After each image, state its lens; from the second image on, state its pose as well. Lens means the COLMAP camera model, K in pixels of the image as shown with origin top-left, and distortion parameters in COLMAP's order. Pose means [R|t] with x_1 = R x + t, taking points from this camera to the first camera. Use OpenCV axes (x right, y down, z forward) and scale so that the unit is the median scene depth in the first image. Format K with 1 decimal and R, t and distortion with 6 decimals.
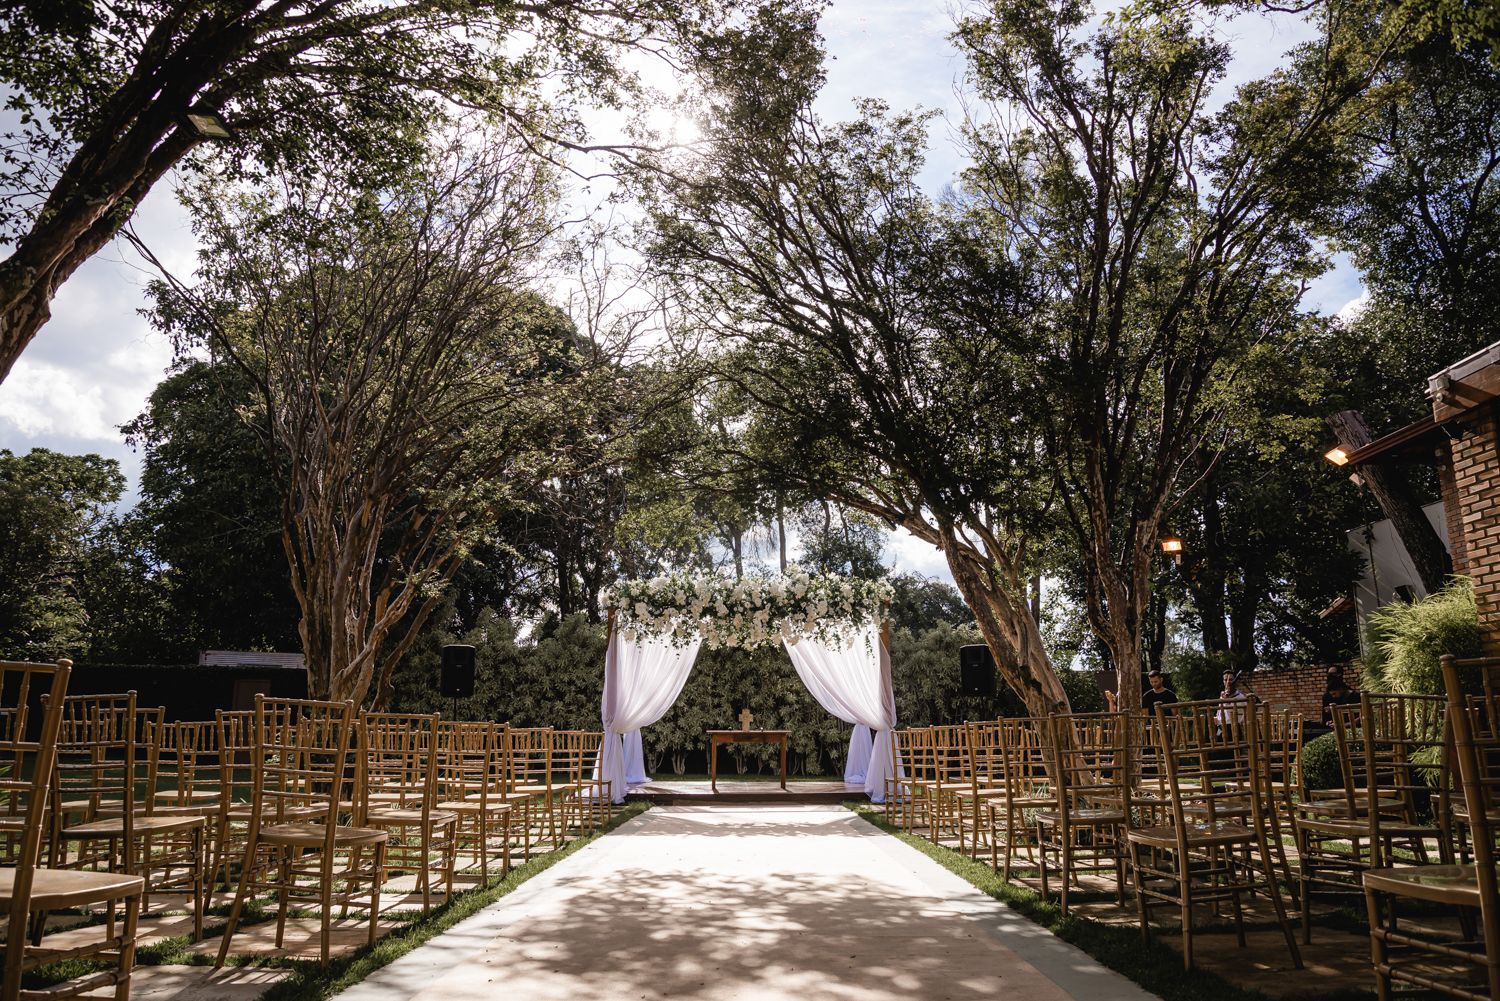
lens RADIAL K [[1025.2, 0, 732.8], [0, 1025.2, 494.7], [0, 0, 1]] dist [-0.073489, 0.007422]
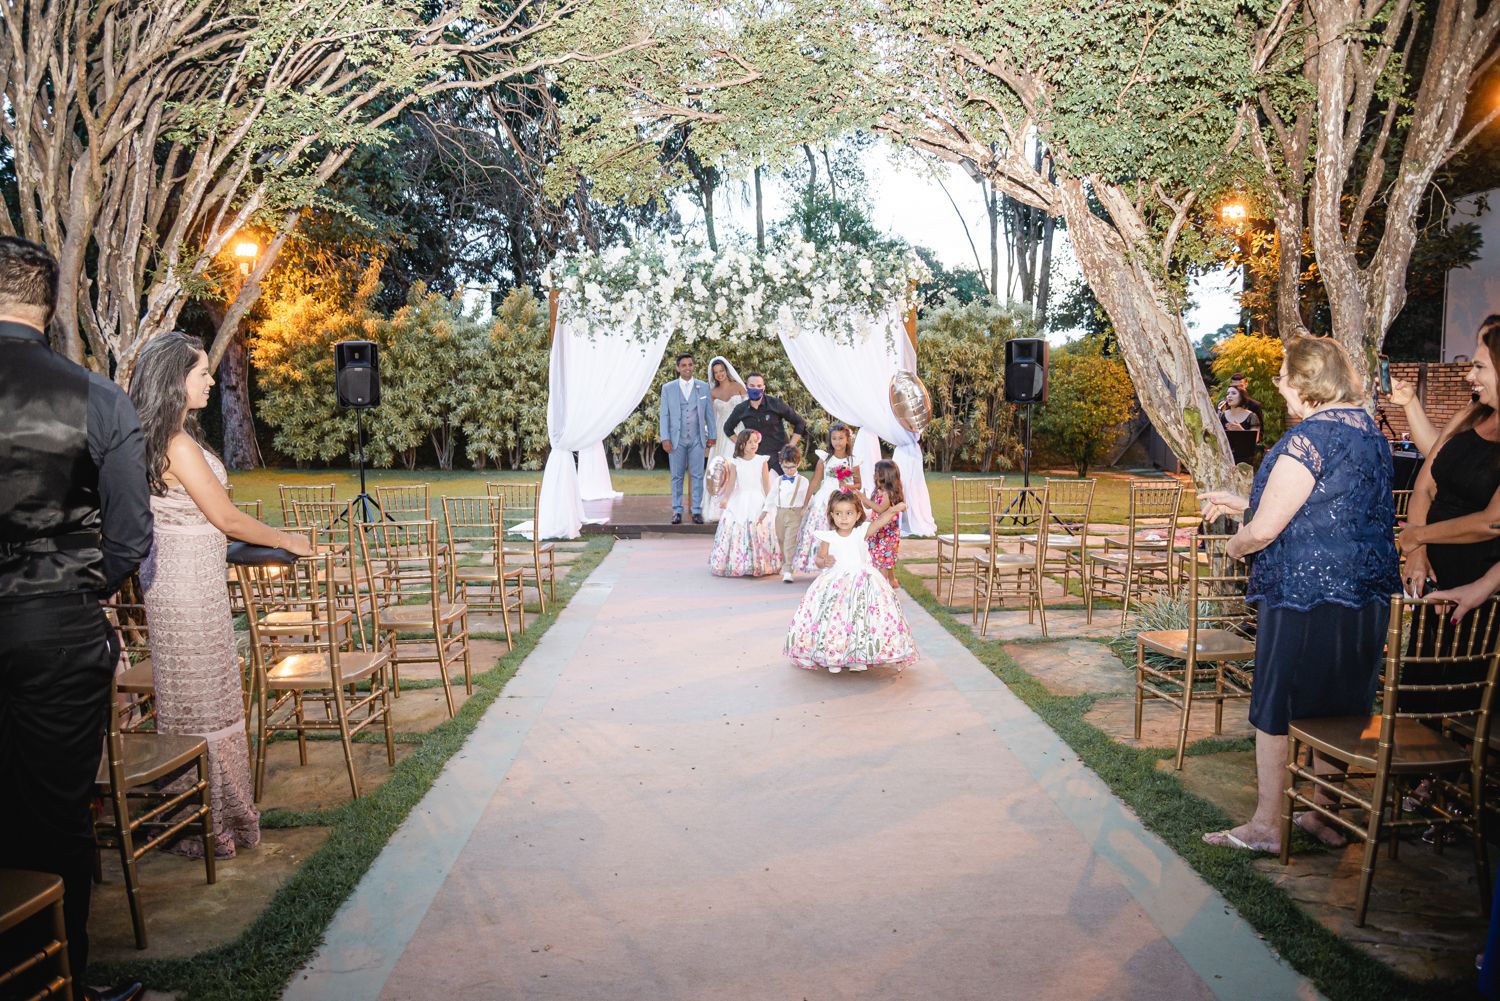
lens RADIAL K [[1025.2, 0, 732.8], [0, 1025.2, 494.7], [0, 0, 1]] dist [-0.073489, 0.007422]
pose [[0.999512, -0.006385, 0.030575, -0.010337], [-0.003812, 0.946630, 0.322299, 0.010682], [-0.031001, -0.322258, 0.946144, 0.233586]]
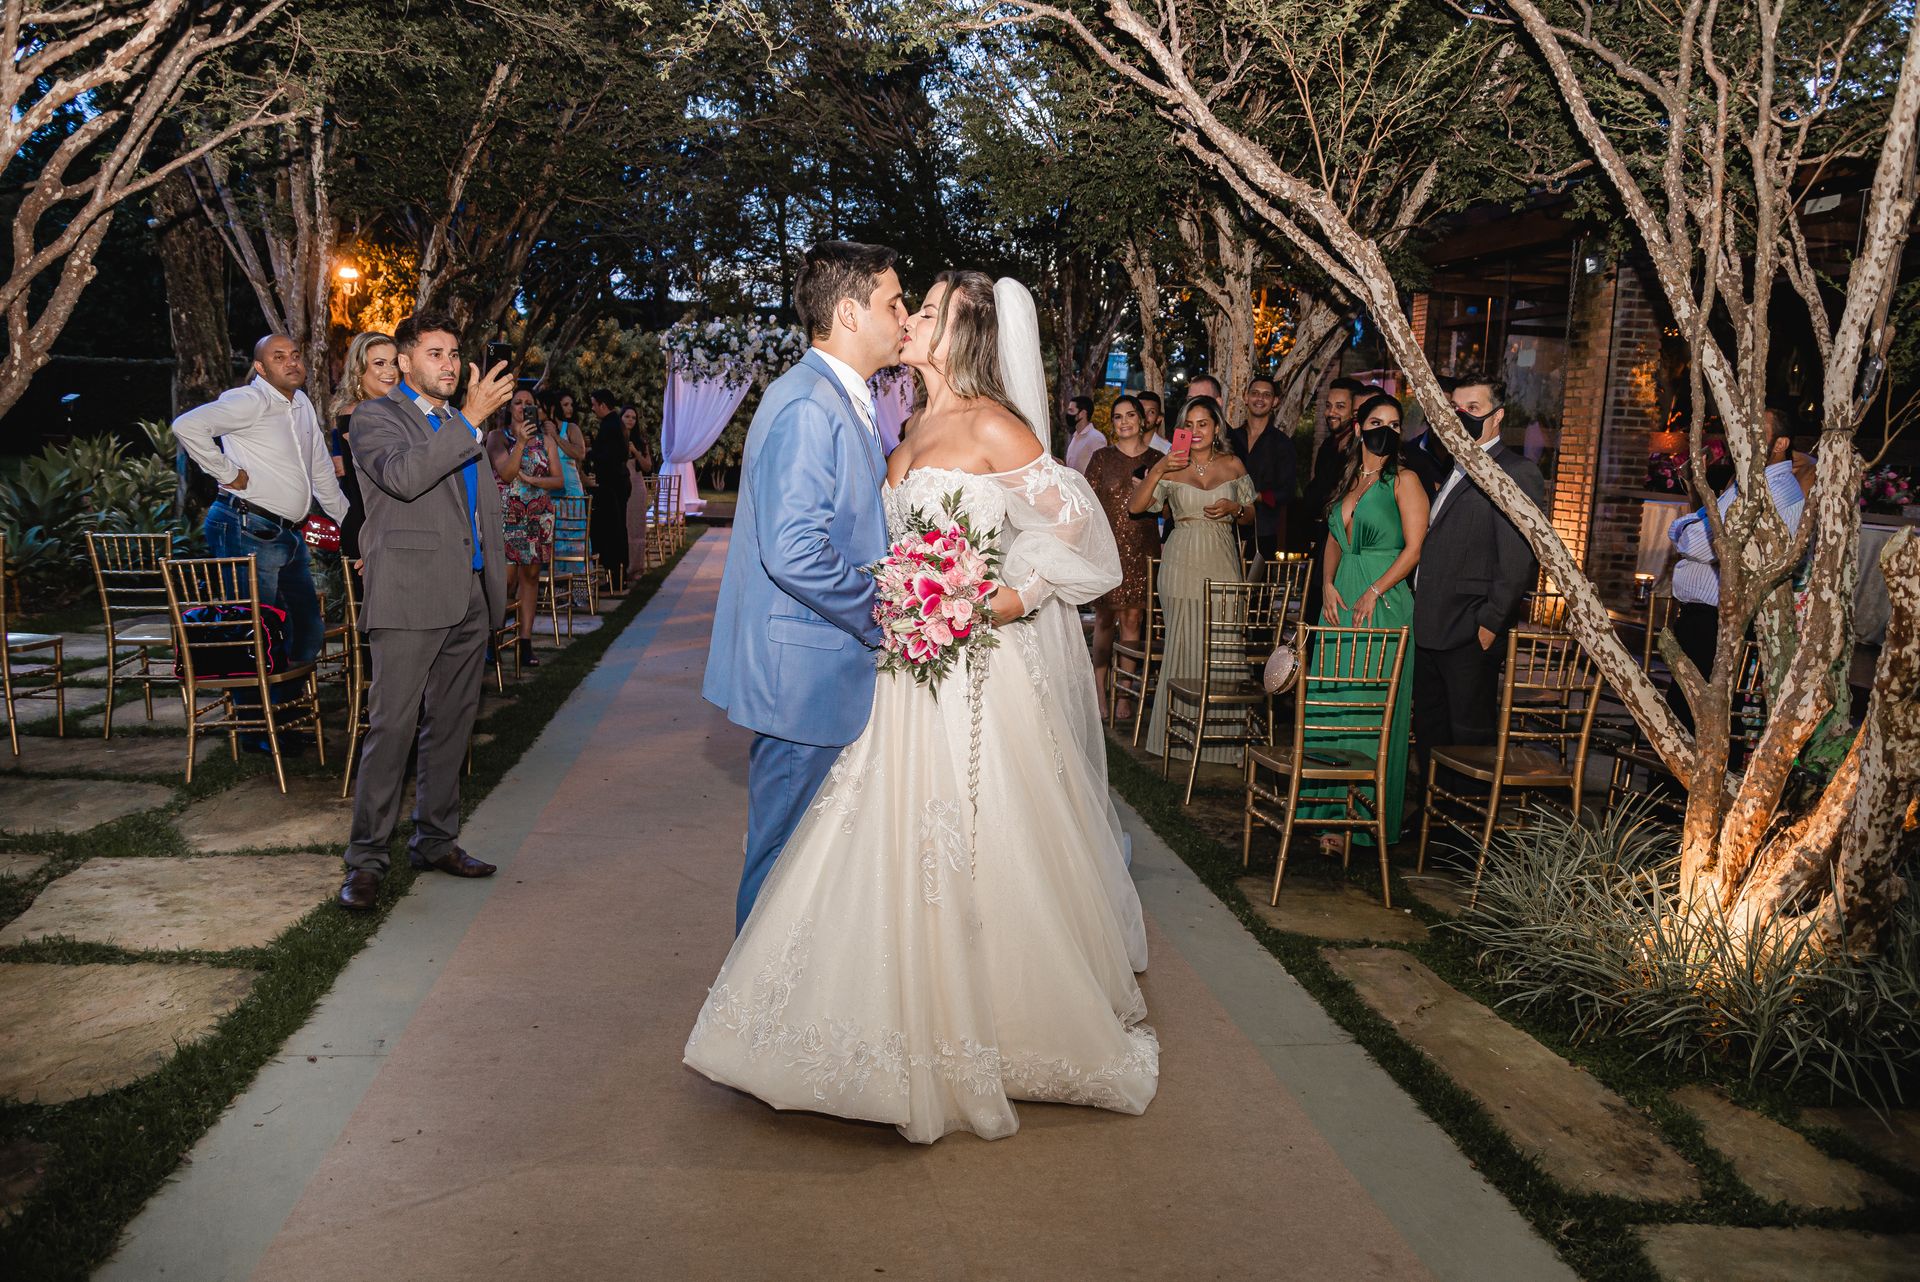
lens RADIAL K [[1312.2, 0, 938.0], [0, 1312.2, 633.5], [0, 0, 1]] dist [-0.073489, 0.007422]
pose [[0.990520, 0.013464, 0.136706, -0.021634], [-0.064596, 0.923940, 0.377043, -0.151181], [-0.121232, -0.382300, 0.916051, -0.416349]]
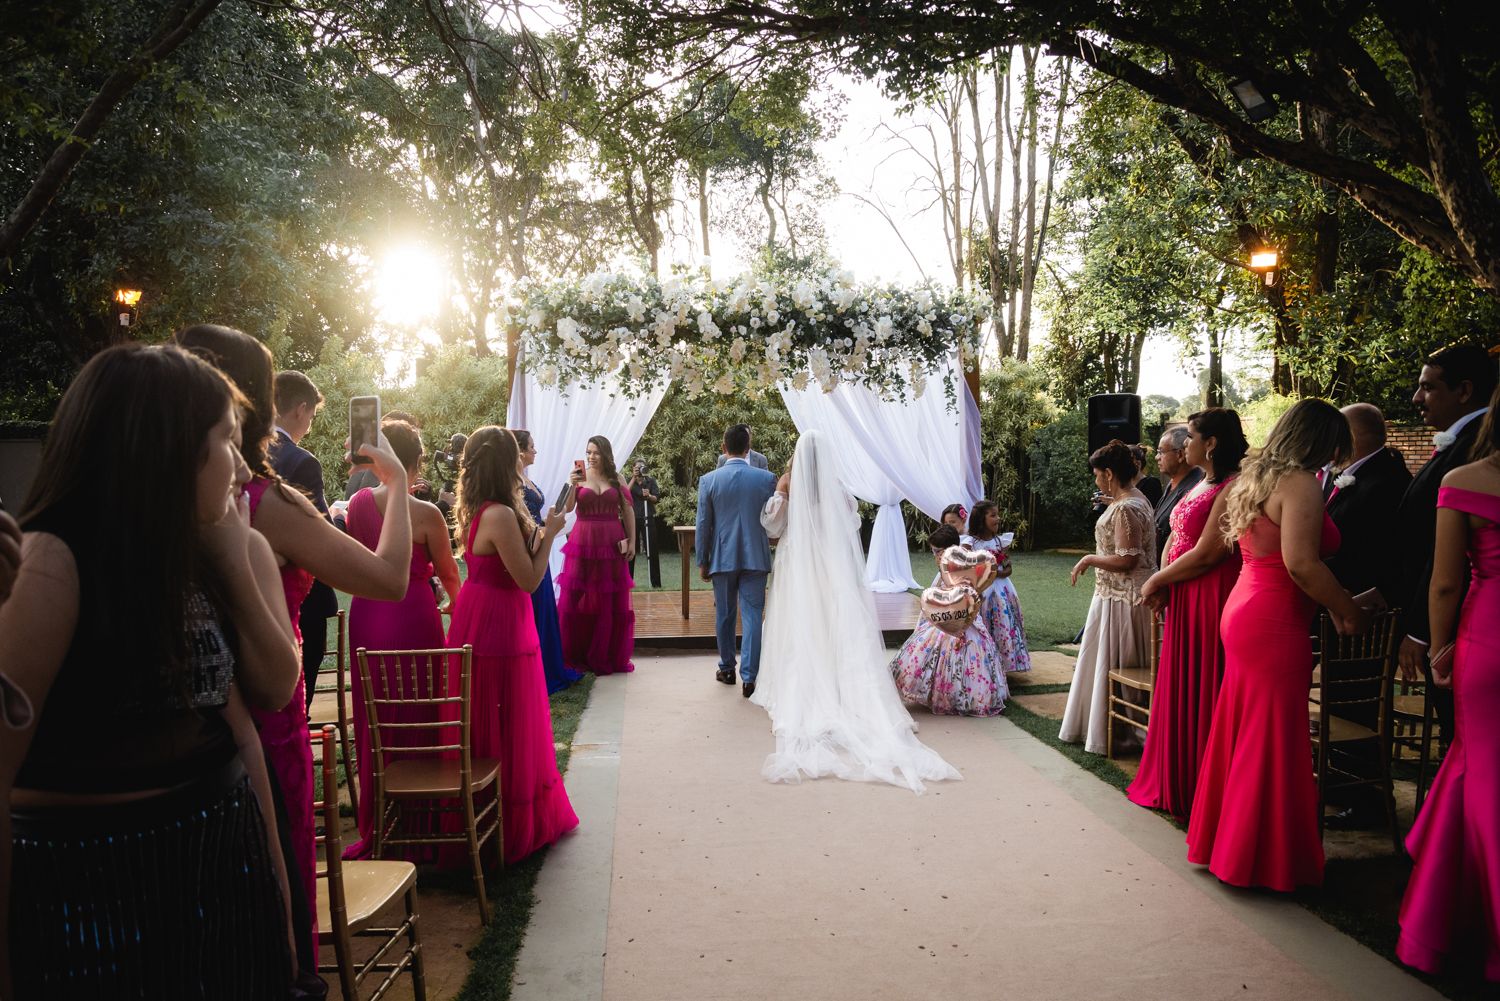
lens RADIAL K [[1025.2, 0, 732.8], [0, 1025.2, 494.7], [0, 0, 1]] dist [-0.073489, 0.007422]
pose [[0.994495, -0.011039, 0.104203, -0.057449], [-0.015878, 0.967076, 0.253990, 0.054577], [-0.103576, -0.254246, 0.961577, 0.418591]]
